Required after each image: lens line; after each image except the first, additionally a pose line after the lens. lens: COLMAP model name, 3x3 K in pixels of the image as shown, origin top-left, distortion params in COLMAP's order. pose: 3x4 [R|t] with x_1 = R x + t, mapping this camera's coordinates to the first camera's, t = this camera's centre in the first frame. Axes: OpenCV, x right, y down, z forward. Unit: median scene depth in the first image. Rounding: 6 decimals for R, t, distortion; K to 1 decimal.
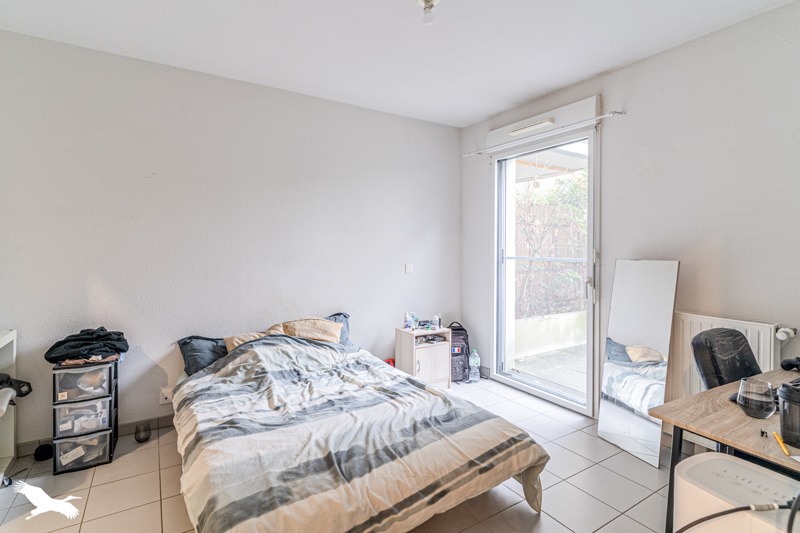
lens RADIAL K [[391.3, 0, 394.3], [0, 391.3, 250.7], [0, 0, 1]] dist [0.000019, -0.000016]
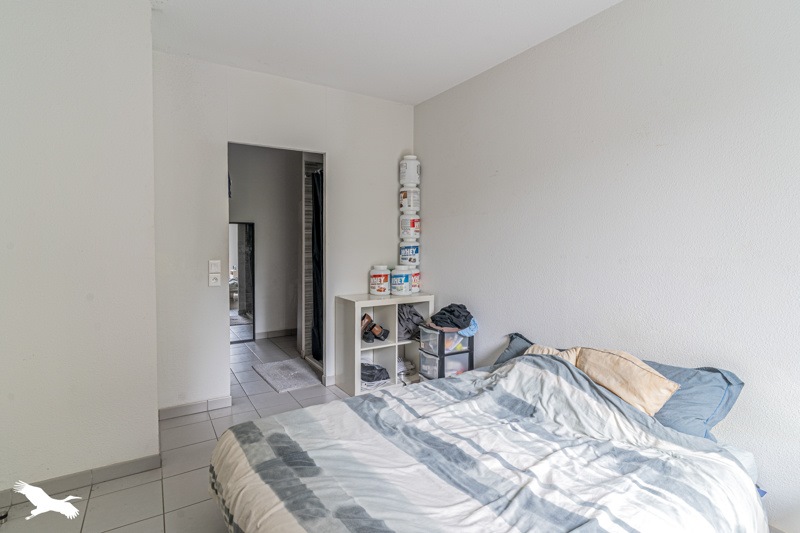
lens RADIAL K [[391.3, 0, 394.3], [0, 391.3, 250.7], [0, 0, 1]] dist [0.000019, -0.000016]
pose [[-0.003058, 0.021924, -0.999755, 0.586994], [-0.005180, 0.999746, 0.021939, -0.010123], [0.999982, 0.005246, -0.002943, 0.890131]]
